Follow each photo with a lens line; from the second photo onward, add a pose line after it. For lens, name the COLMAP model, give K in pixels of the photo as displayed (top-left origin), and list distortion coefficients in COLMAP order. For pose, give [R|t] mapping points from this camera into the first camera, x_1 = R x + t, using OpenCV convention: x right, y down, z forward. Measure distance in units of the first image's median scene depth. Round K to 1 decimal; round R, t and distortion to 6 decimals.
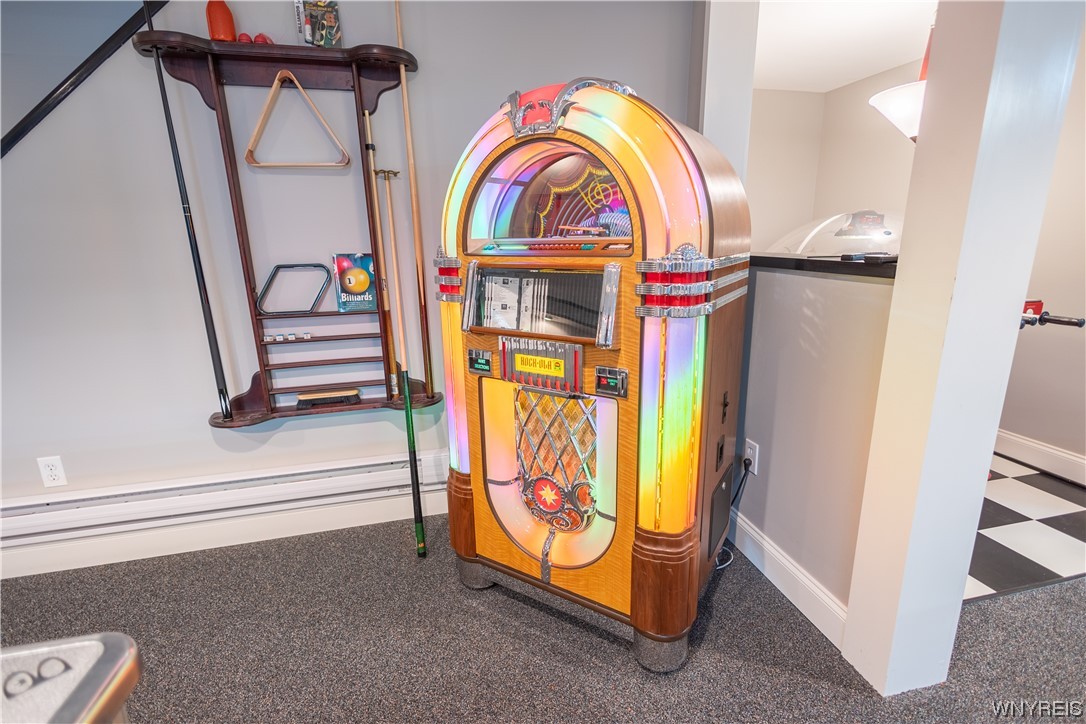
lens RADIAL K [[507.2, 0, 547.9], [0, 507.2, 367.0], [0, 0, 1]] dist [0.006010, 0.000214]
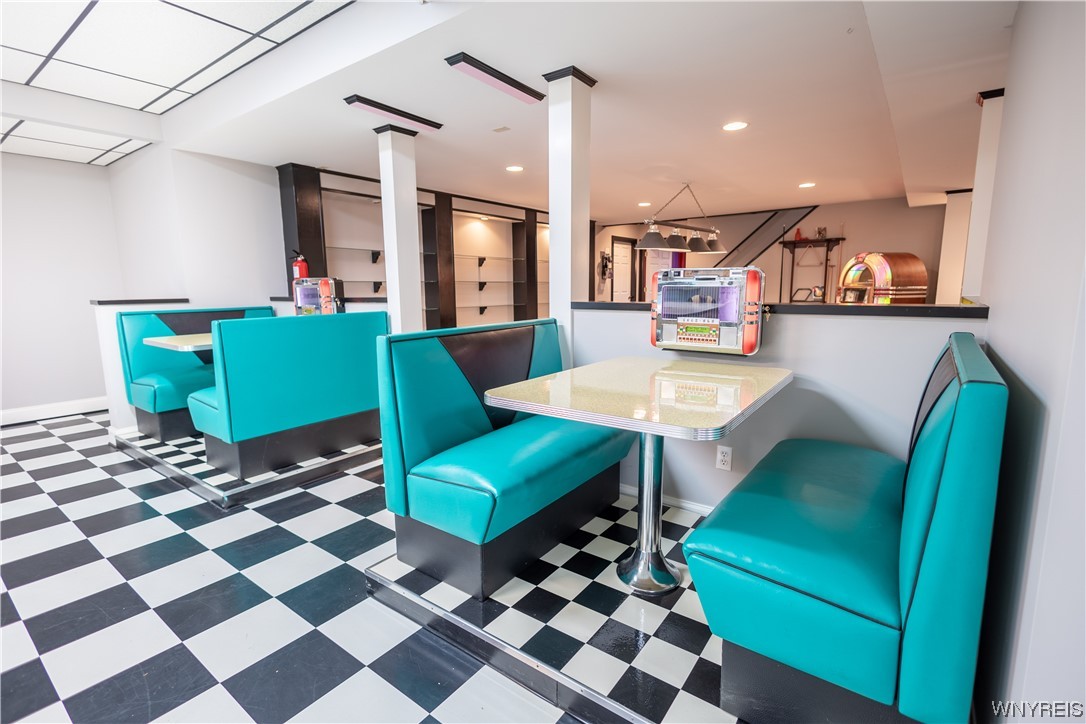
lens RADIAL K [[507.2, 0, 541.3], [0, 507.2, 365.4], [0, 0, 1]] dist [0.006010, 0.000214]
pose [[0.641712, 0.128115, -0.756169, 1.388985], [-0.192000, 0.981389, 0.003336, 0.836300], [0.742524, 0.143044, 0.654368, -3.312486]]
